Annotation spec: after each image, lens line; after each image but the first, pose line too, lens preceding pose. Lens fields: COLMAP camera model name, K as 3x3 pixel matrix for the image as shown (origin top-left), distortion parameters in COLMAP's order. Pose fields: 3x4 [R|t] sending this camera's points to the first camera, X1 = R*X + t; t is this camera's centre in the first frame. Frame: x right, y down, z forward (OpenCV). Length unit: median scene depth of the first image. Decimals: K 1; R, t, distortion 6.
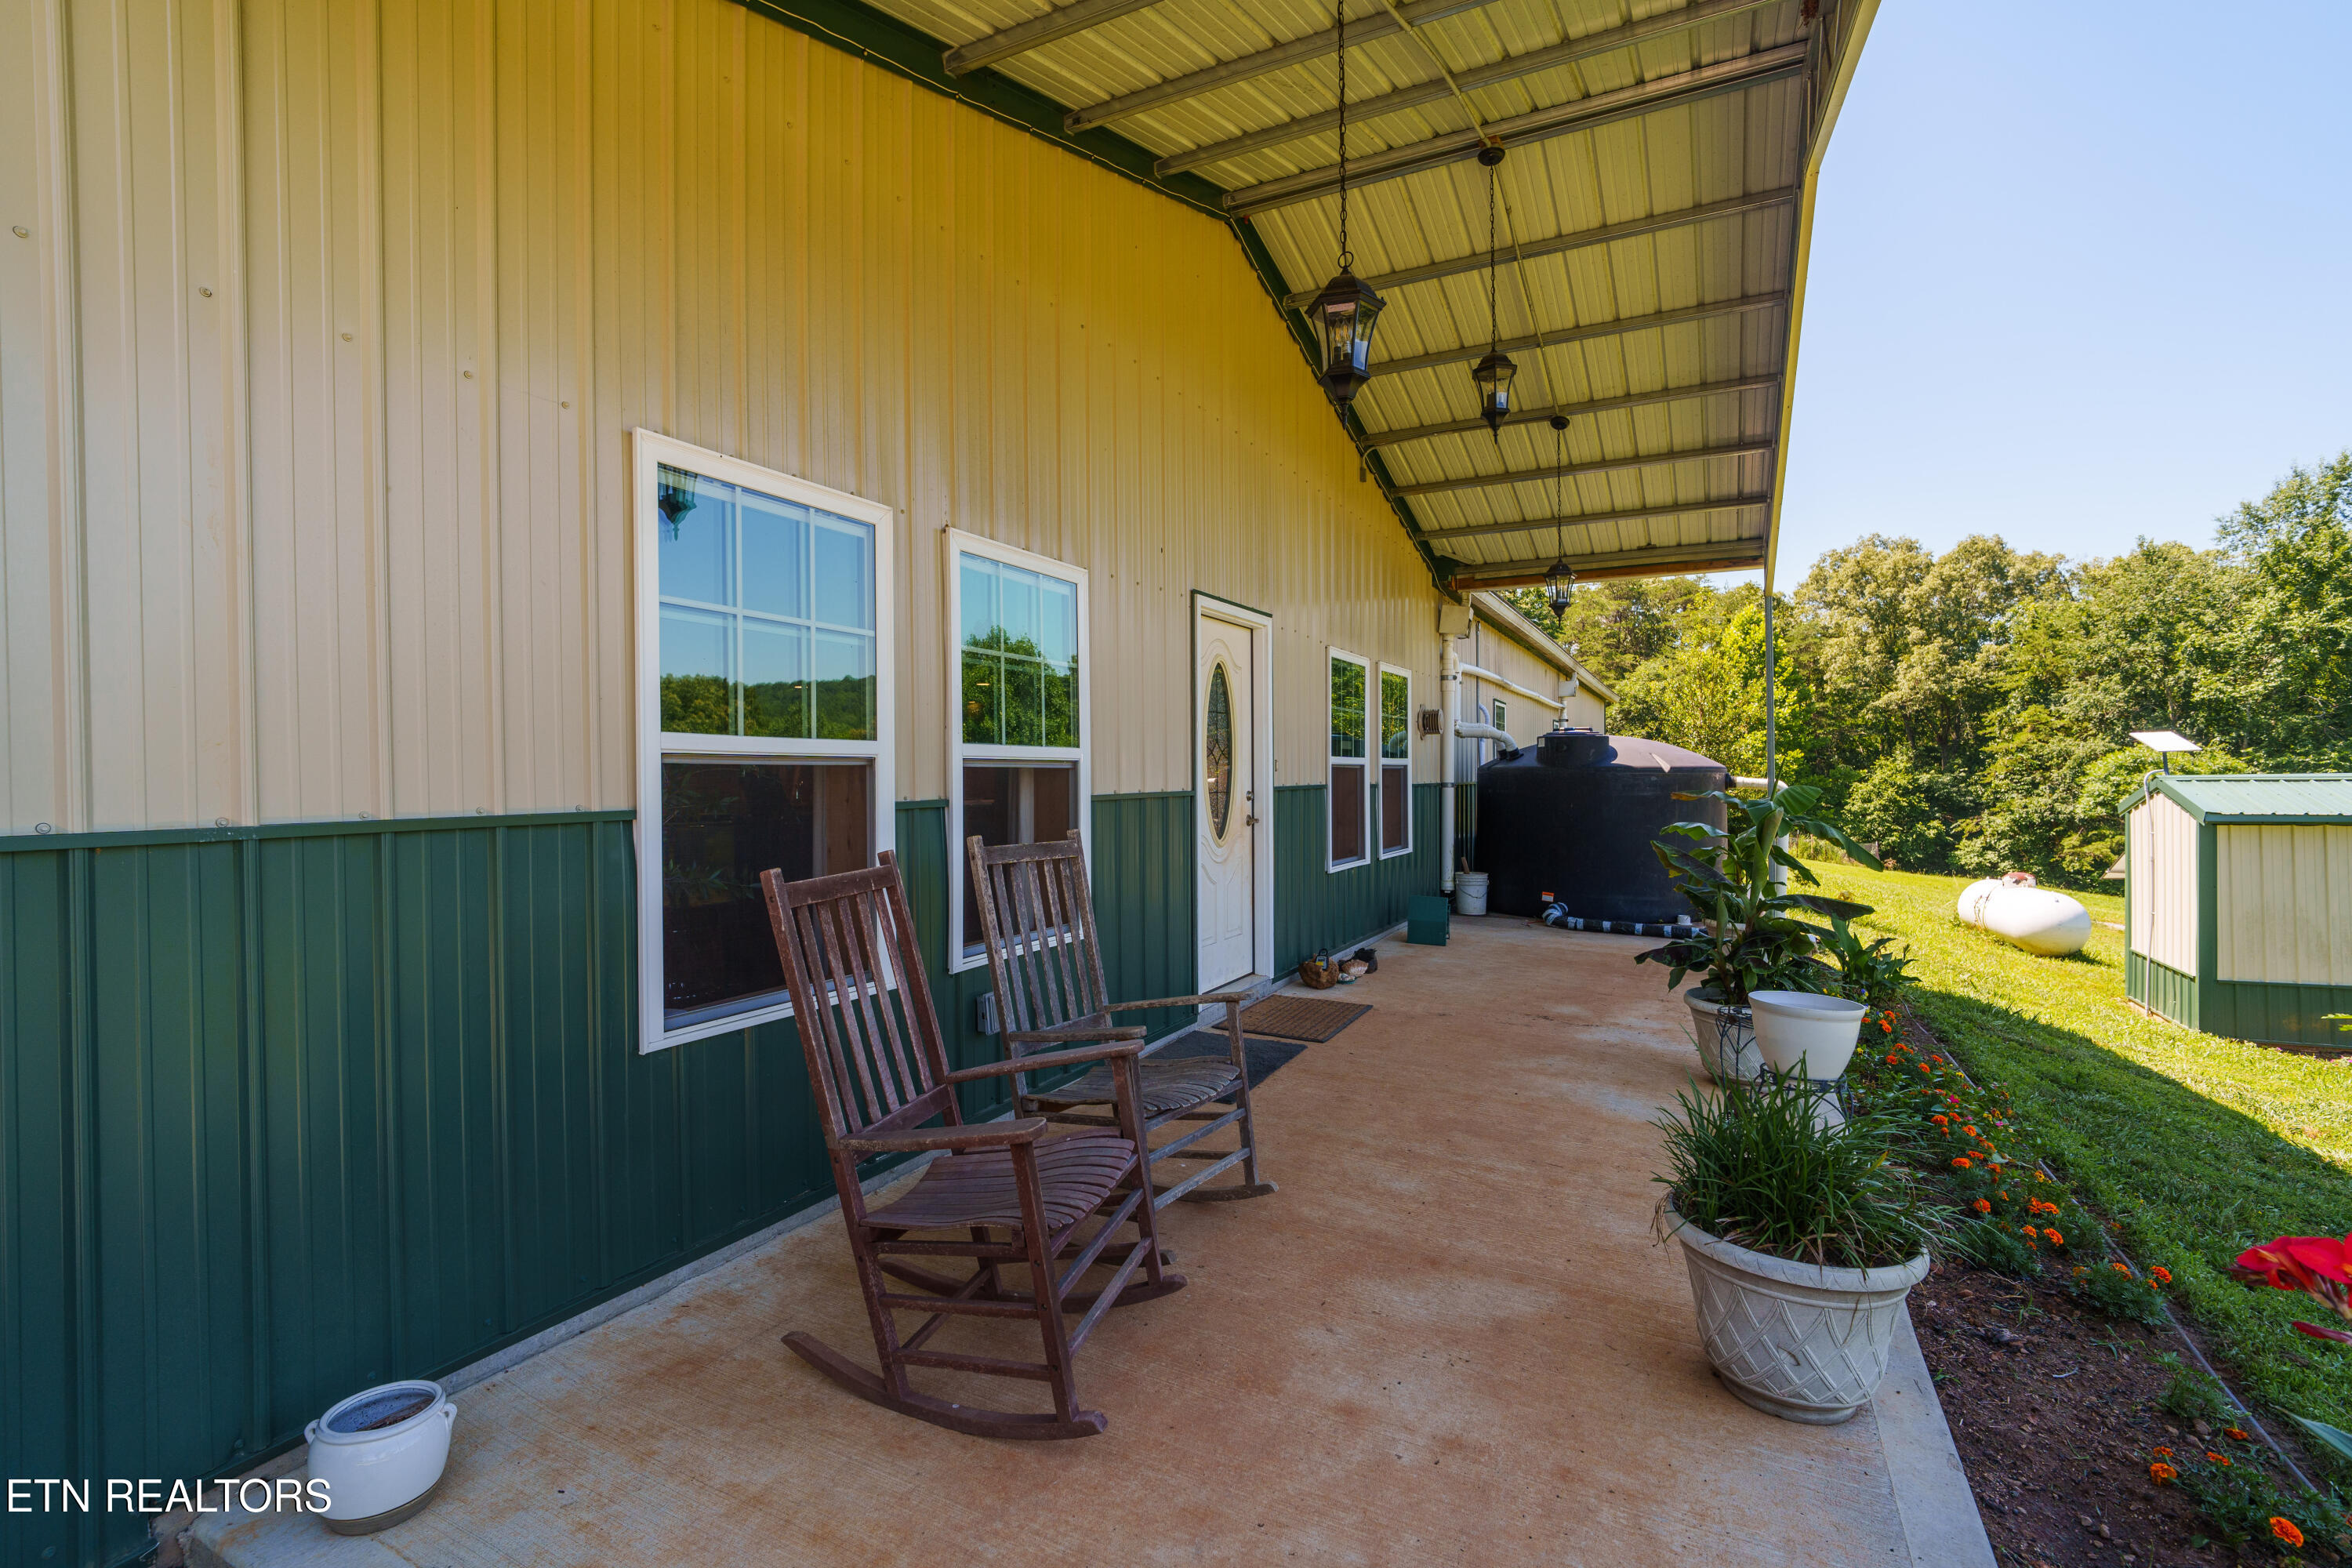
lens RADIAL K [[1093.9, 0, 1163.4], [0, 1093.9, 779.6], [0, 0, 1]] dist [0.002232, 0.000461]
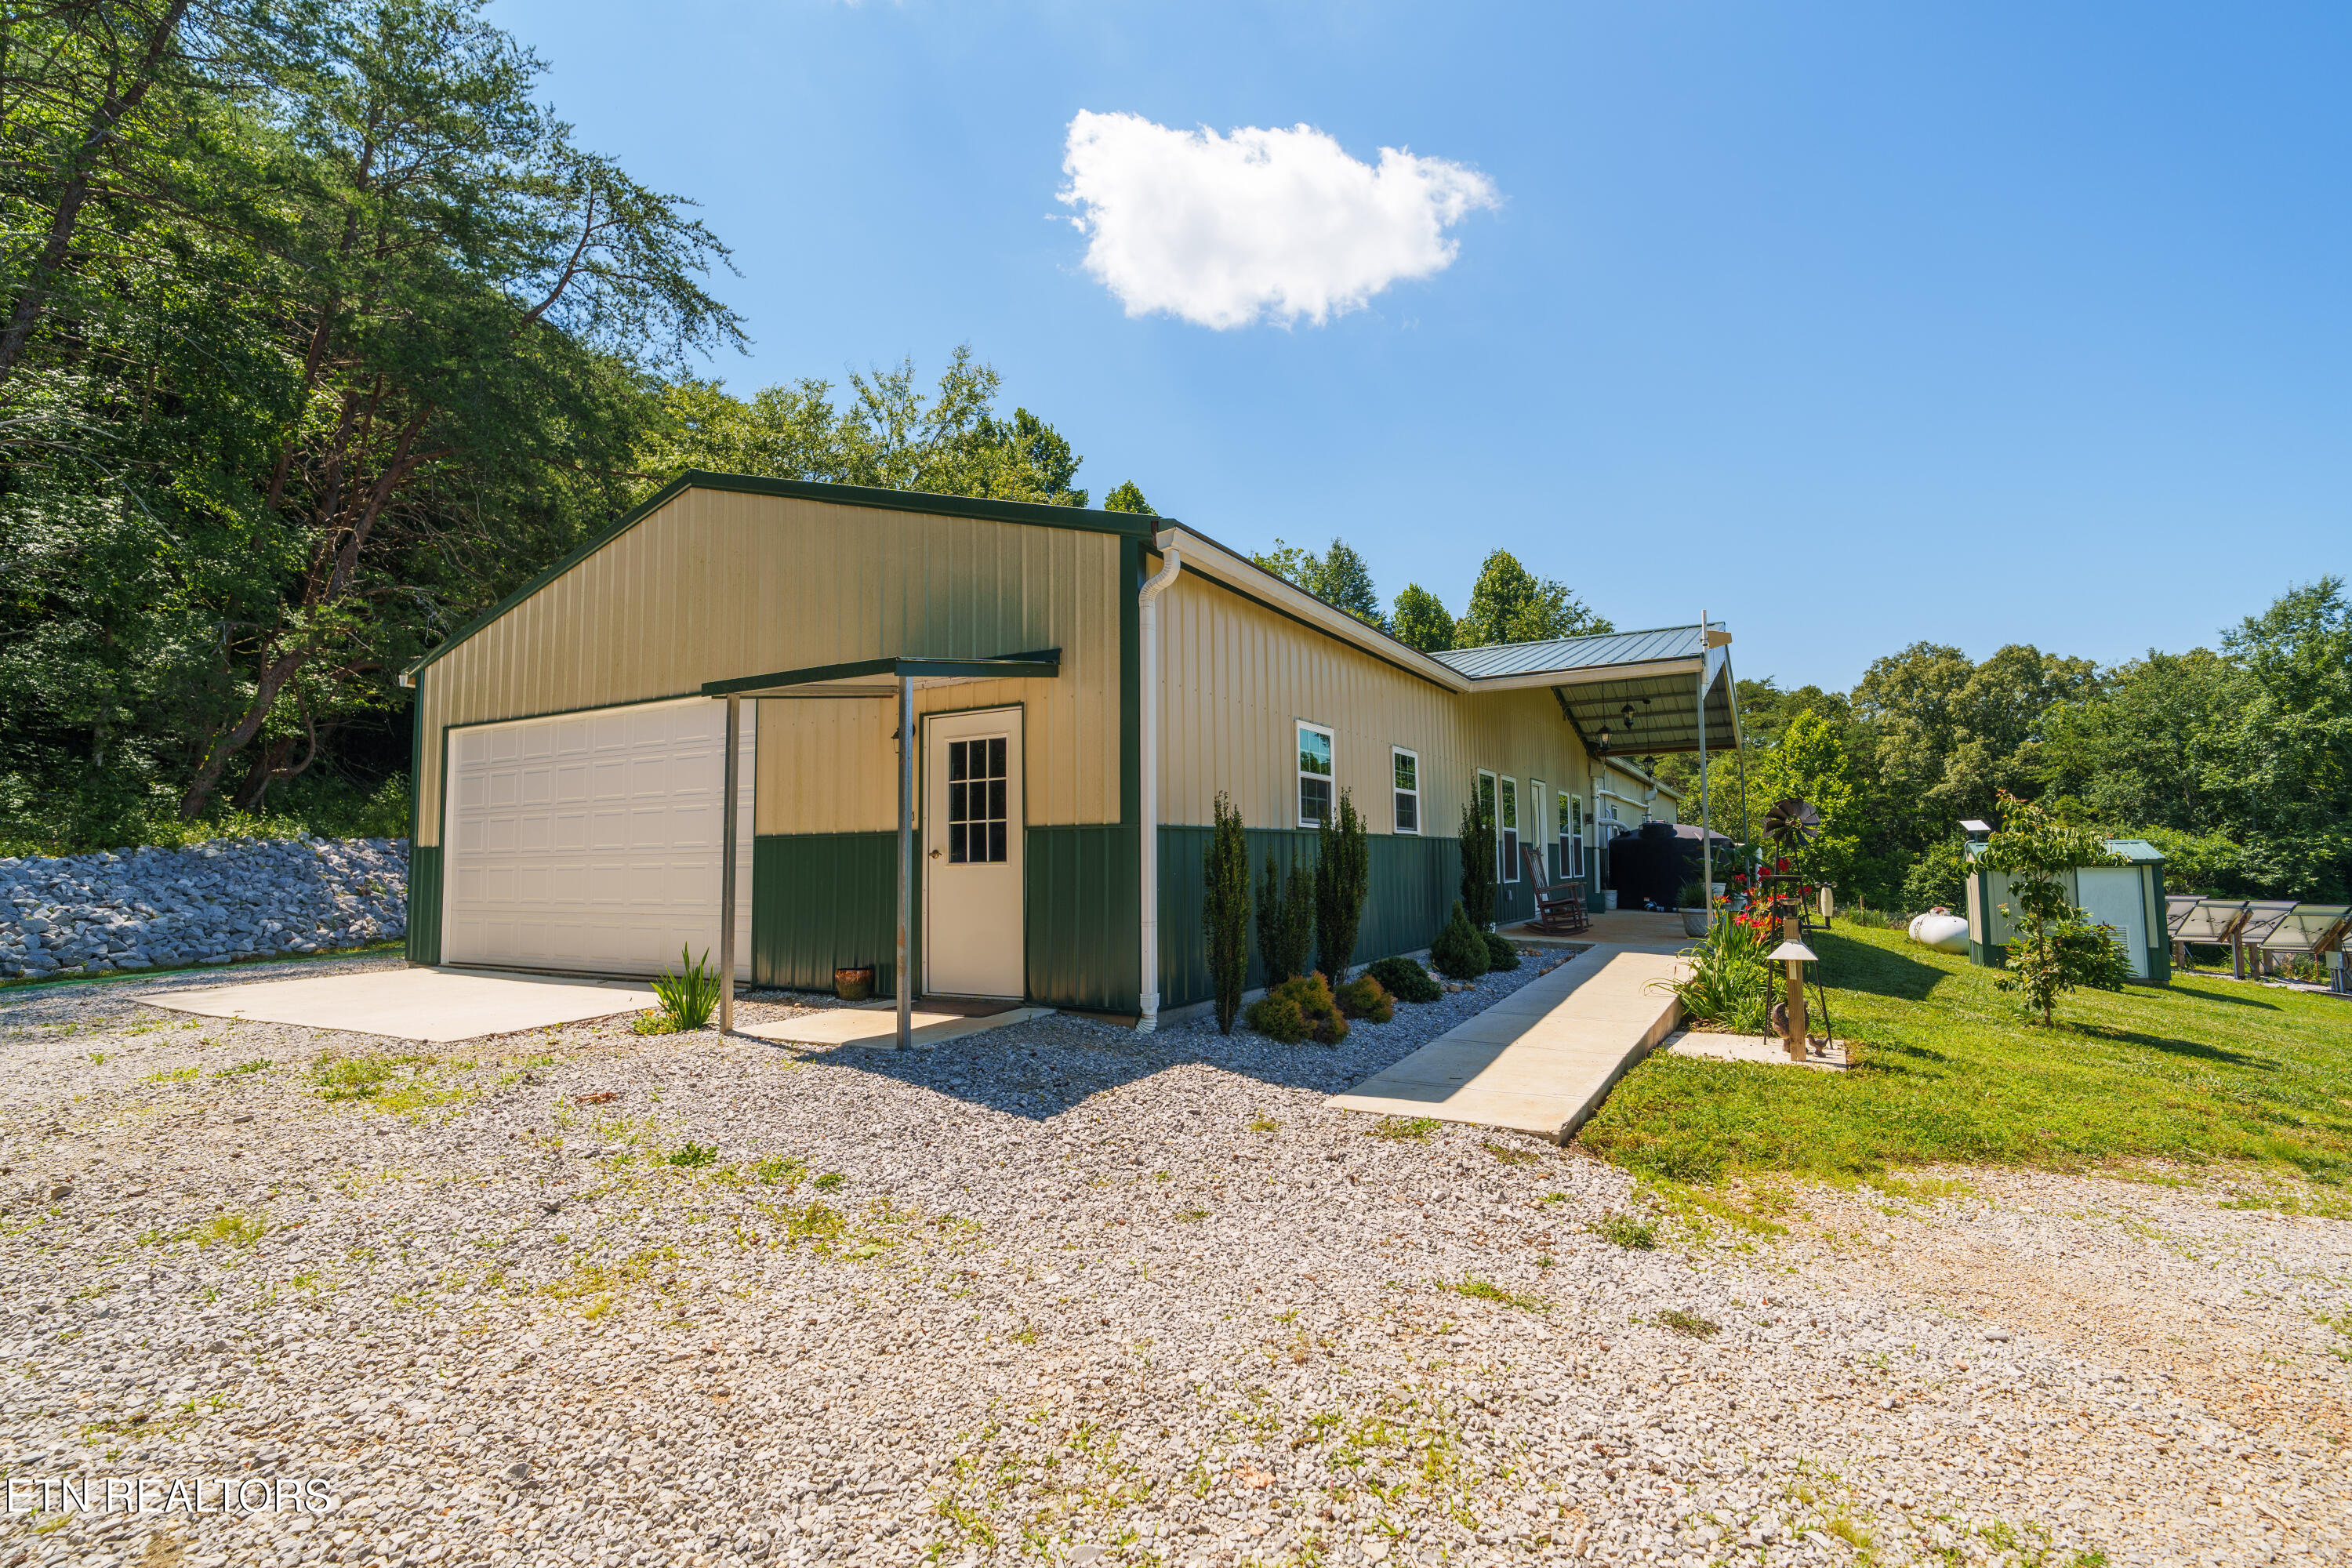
lens RADIAL K [[1093.9, 0, 1167.1], [0, 1093.9, 791.9], [0, 0, 1]] dist [0.002232, 0.000461]
pose [[0.998239, -0.008709, -0.058680, -0.078224], [0.004417, 0.997331, -0.072879, 0.008359], [0.059158, 0.072492, 0.995613, -0.205326]]
